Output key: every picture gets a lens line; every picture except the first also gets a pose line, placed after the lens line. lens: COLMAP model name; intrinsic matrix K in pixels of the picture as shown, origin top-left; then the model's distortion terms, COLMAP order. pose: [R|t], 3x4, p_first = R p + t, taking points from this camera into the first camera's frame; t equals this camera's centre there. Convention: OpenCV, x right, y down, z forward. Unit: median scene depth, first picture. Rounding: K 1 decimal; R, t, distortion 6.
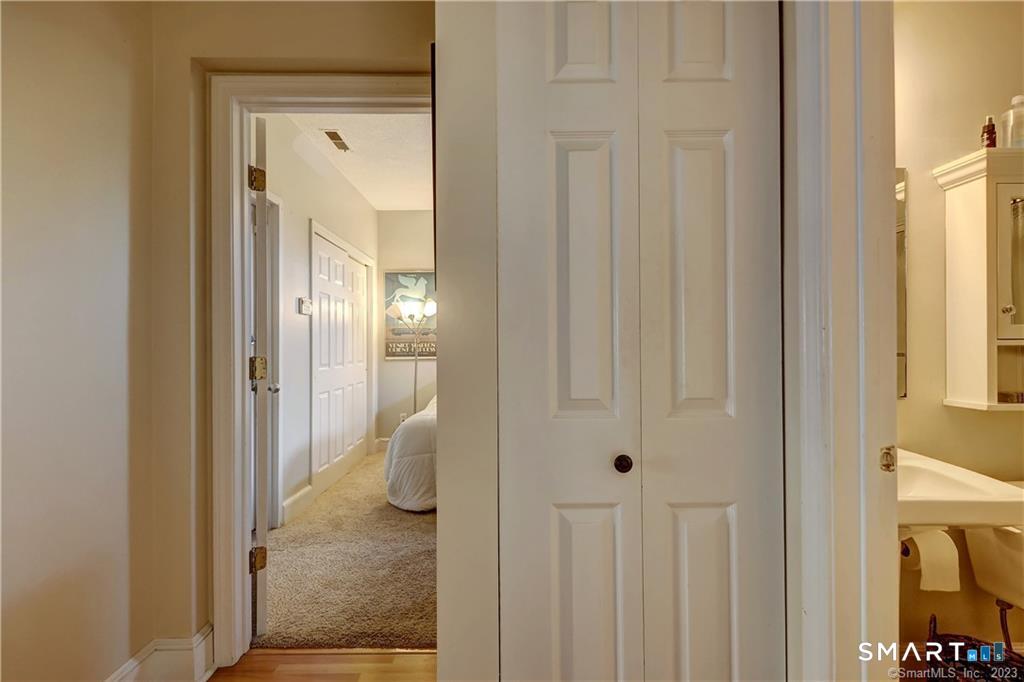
lens RADIAL K [[459.1, 0, 507.6], [0, 459.1, 346.8], [0, 0, 1]] dist [0.018175, -0.006662]
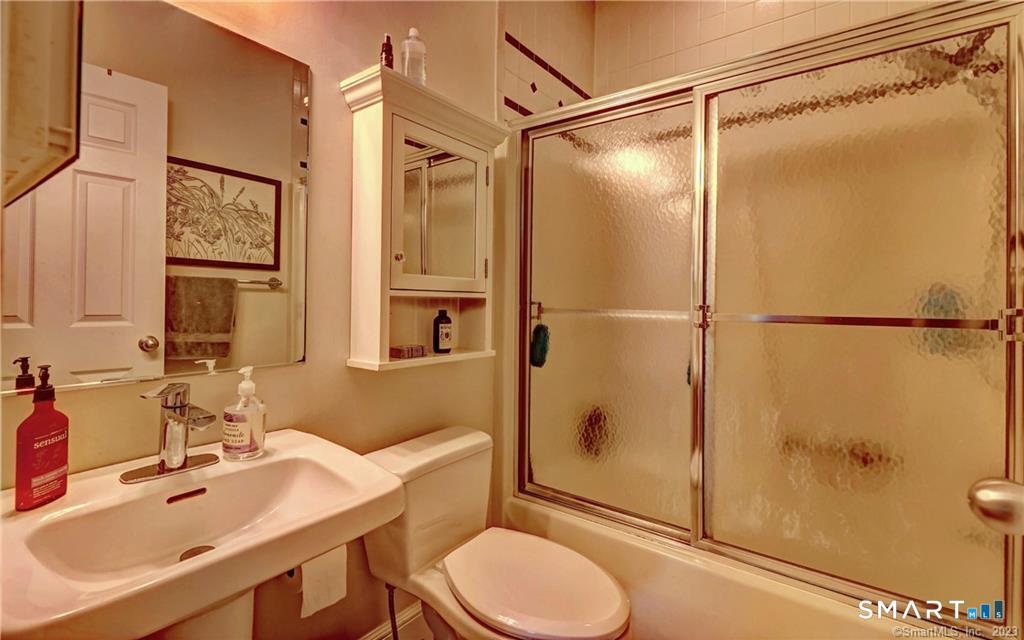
lens RADIAL K [[460.1, 0, 505.9], [0, 460.1, 303.8], [0, 0, 1]] dist [0.015597, -0.000546]
pose [[0.613169, 0.013175, 0.789842, 0.493478], [-0.016380, 0.999858, -0.003962, 0.011888], [-0.789782, -0.010508, 0.613298, 0.284808]]
